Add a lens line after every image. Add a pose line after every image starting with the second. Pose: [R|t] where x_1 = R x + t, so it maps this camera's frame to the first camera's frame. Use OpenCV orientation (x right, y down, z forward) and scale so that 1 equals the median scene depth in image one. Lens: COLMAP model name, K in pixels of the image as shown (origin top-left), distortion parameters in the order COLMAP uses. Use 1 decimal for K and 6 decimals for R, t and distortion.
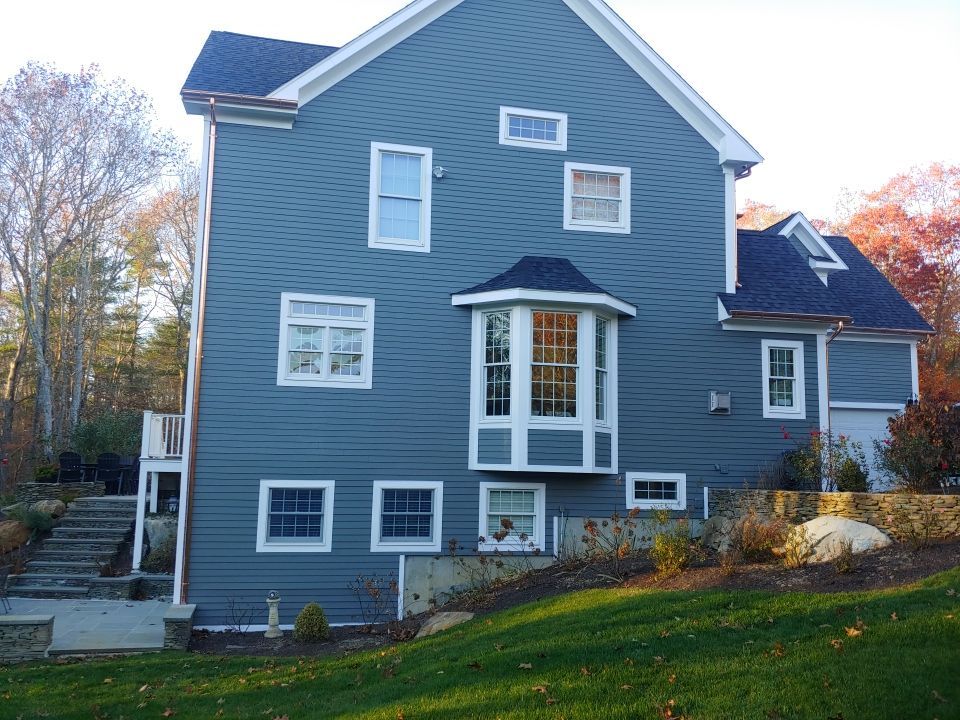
lens RADIAL K [[893.8, 0, 480.0], [0, 893.8, 360.0], [0, 0, 1]] dist [0.107414, -0.212018]
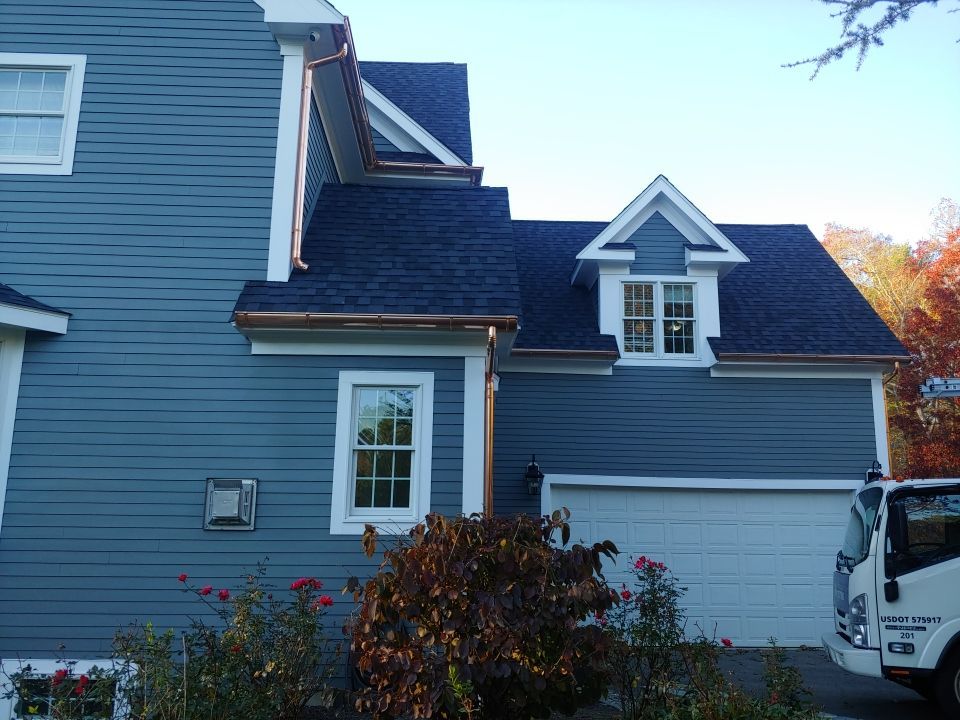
lens RADIAL K [[893.8, 0, 480.0], [0, 893.8, 360.0], [0, 0, 1]] dist [0.107414, -0.212018]
pose [[0.983060, -0.048374, -0.176785, 0.467544], [0.034246, 0.996034, -0.082116, 0.013758], [0.180057, 0.074671, 0.980818, 0.527370]]
